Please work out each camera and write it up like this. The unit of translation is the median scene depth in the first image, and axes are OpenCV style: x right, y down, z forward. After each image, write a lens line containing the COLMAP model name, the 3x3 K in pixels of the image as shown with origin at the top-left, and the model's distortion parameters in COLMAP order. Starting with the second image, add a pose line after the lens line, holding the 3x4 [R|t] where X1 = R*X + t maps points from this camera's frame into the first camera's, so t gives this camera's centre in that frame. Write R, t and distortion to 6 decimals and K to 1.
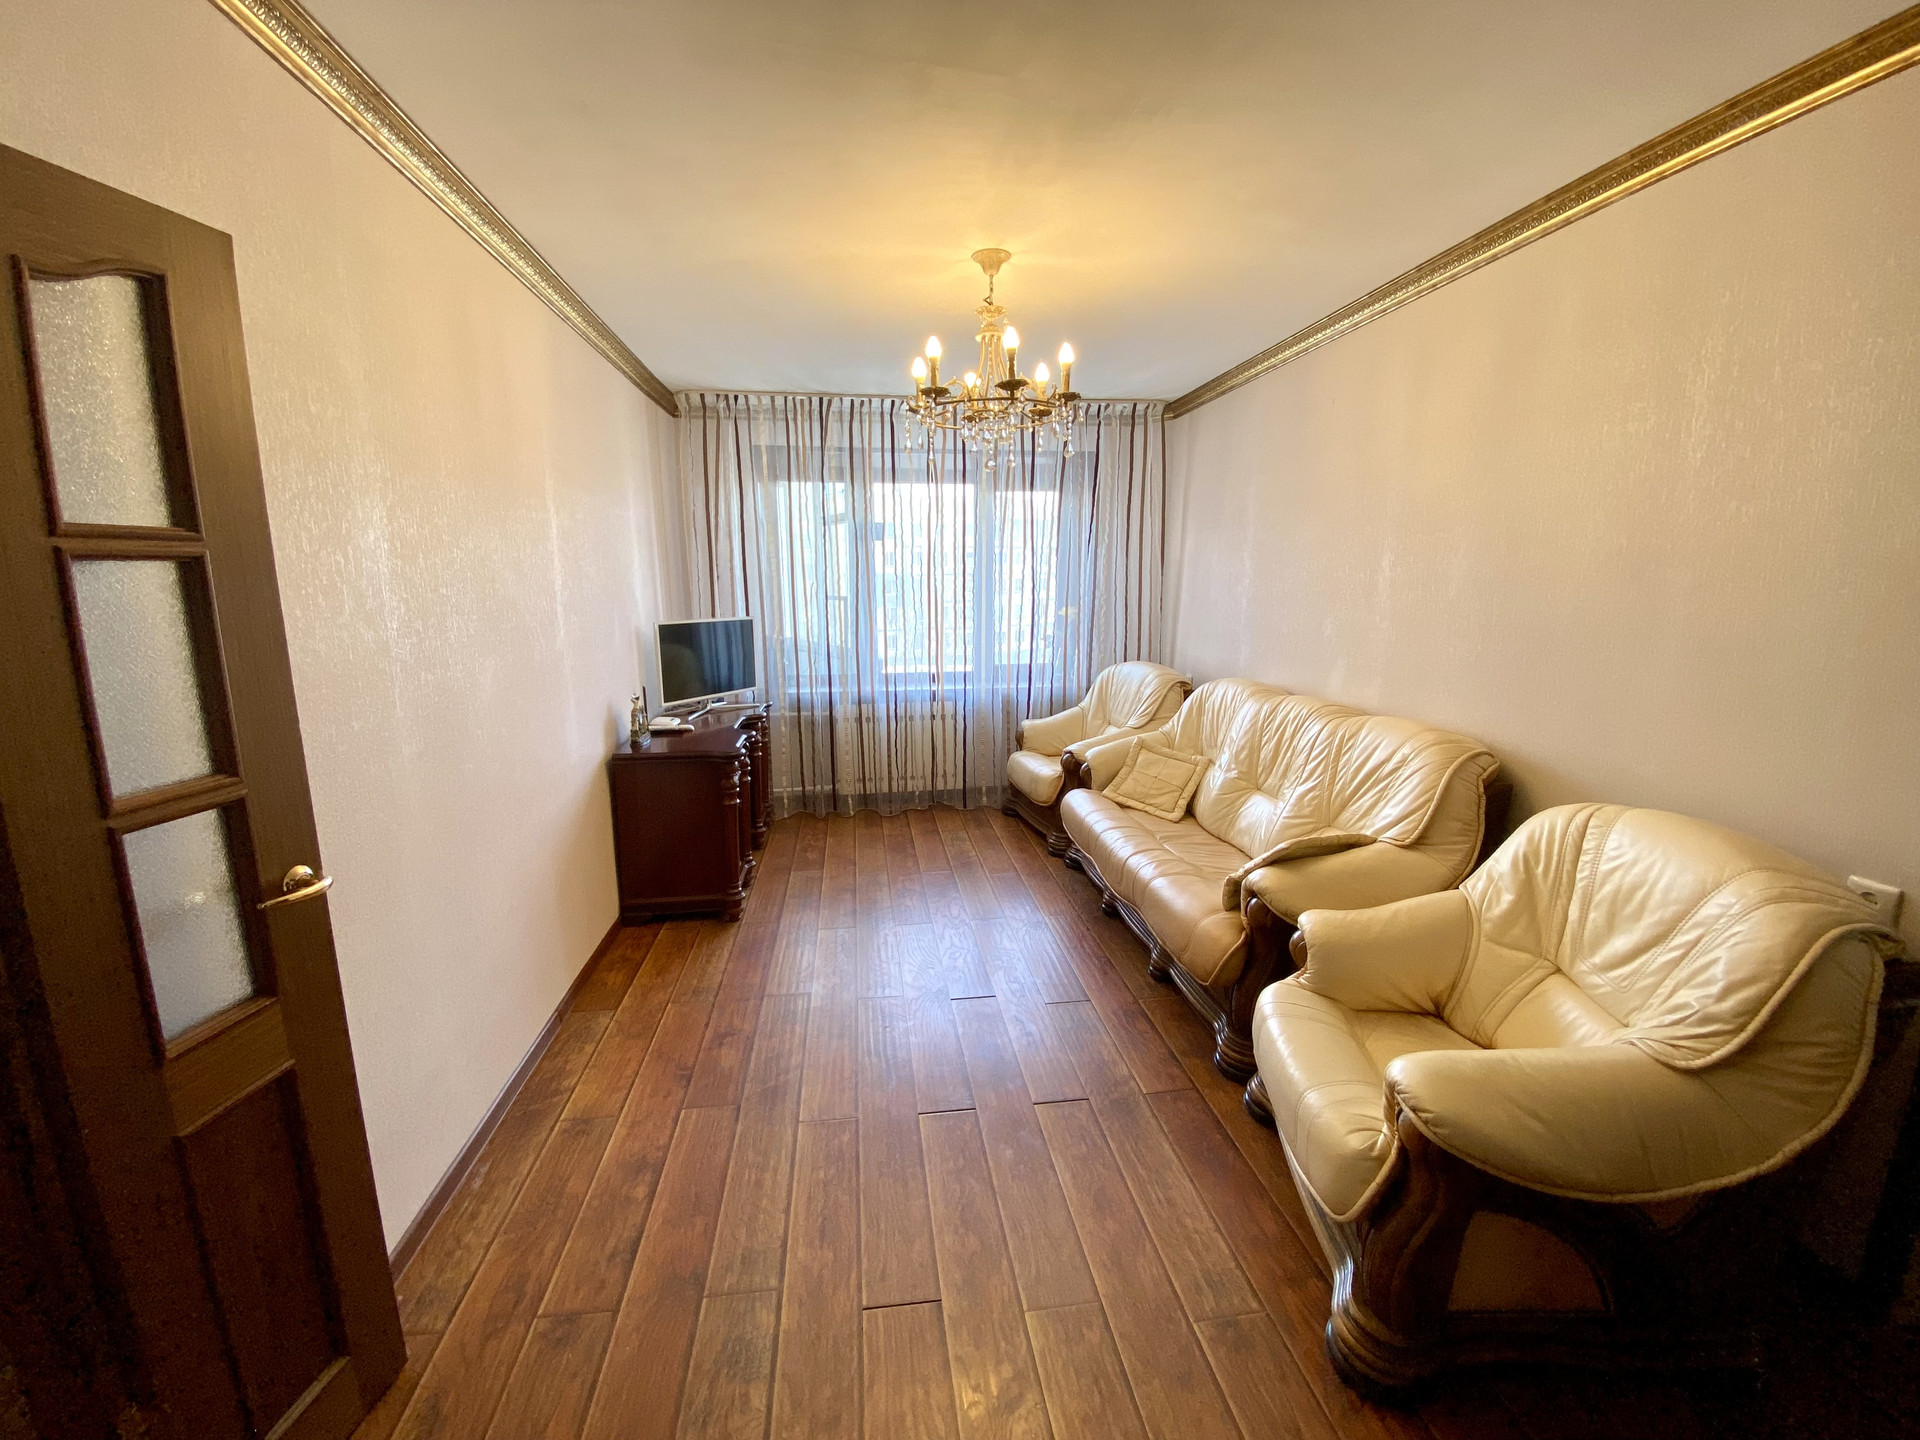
lens RADIAL K [[772.8, 0, 962.3], [0, 772.8, 707.8], [0, 0, 1]] dist [0.025087, -0.025063]
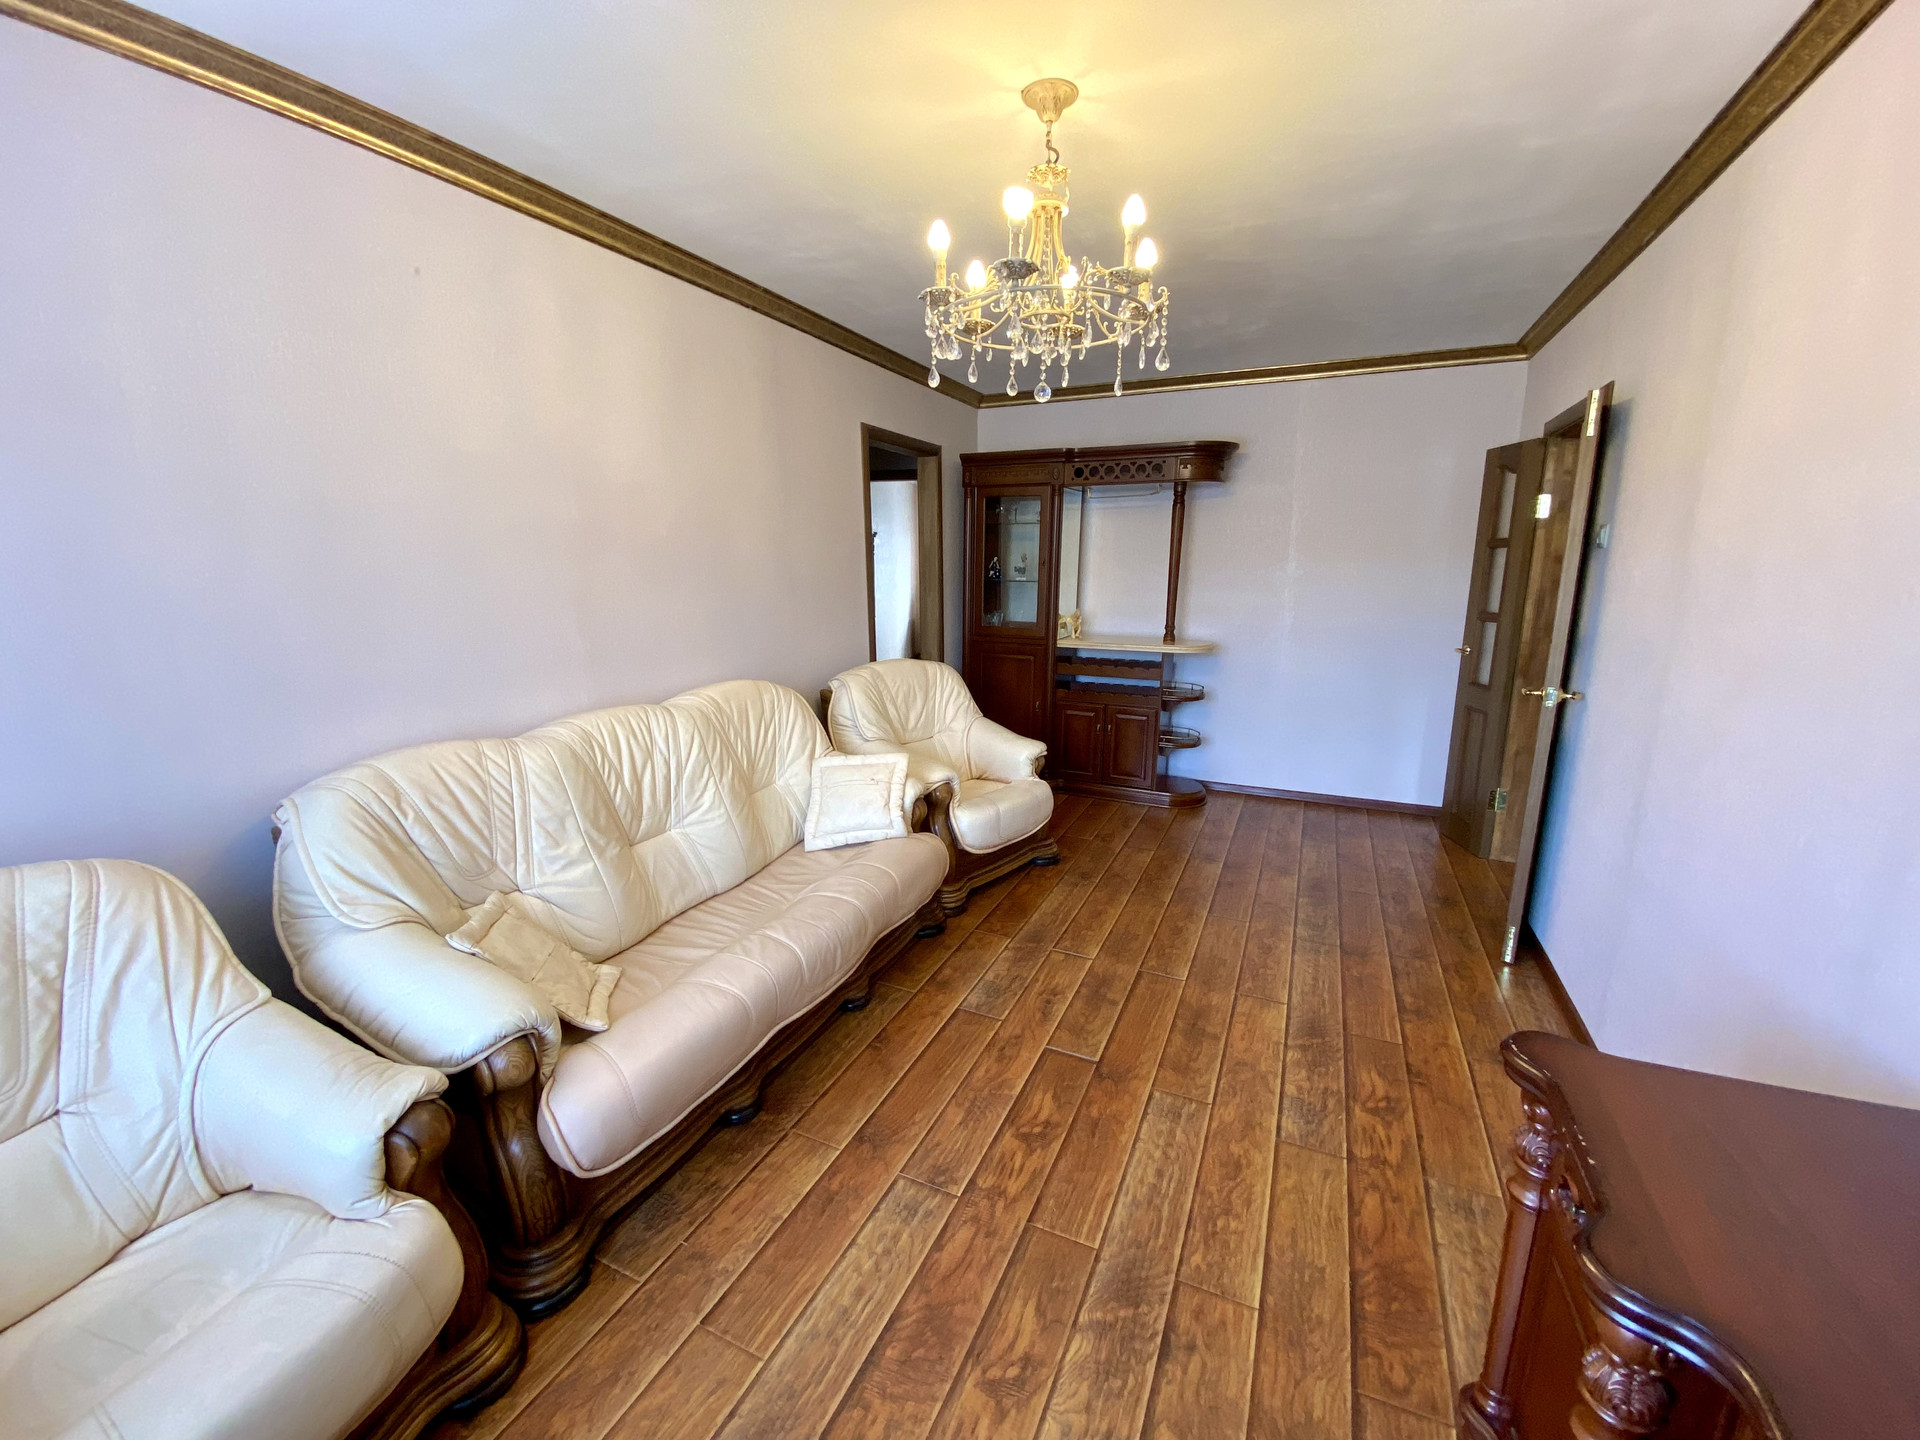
lens RADIAL K [[772.8, 0, 962.3], [0, 772.8, 707.8], [0, 0, 1]] dist [0.025087, -0.025063]
pose [[-0.835966, -0.086979, 0.541844, -0.445408], [0.108354, 0.941762, 0.318346, -0.371895], [-0.537978, 0.324837, -0.777856, 2.270092]]
